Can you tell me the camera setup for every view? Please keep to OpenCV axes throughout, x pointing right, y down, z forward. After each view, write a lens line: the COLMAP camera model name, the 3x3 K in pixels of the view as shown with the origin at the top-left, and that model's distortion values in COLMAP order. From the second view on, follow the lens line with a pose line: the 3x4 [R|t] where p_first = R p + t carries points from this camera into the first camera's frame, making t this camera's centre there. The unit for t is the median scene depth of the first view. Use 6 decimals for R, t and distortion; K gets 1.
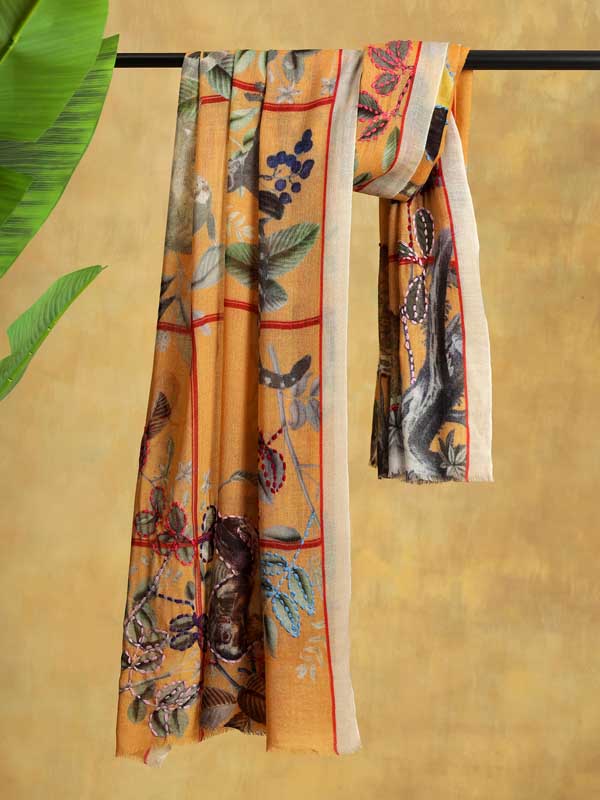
lens RADIAL K [[2064.0, 0, 301.5], [0, 2064.0, 400.0], [0, 0, 1]] dist [-0.055713, 0.198085]
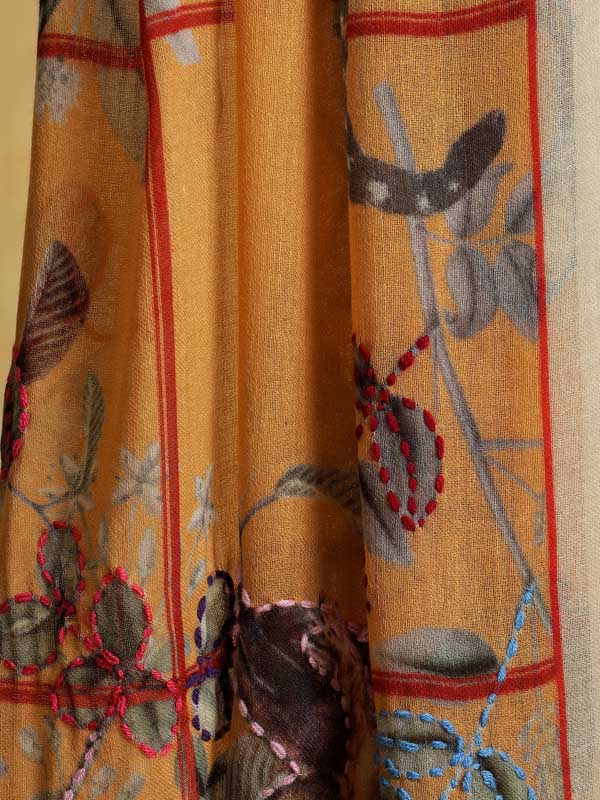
lens RADIAL K [[2407.4, 0, 246.0], [0, 2407.4, 400.7], [0, 0, 1]] dist [-0.122519, 1.609980]
pose [[0.999209, -0.038538, 0.009781, -0.042631], [0.038334, 0.999060, 0.020241, 0.015452], [-0.010552, -0.019850, 0.999747, 0.612456]]
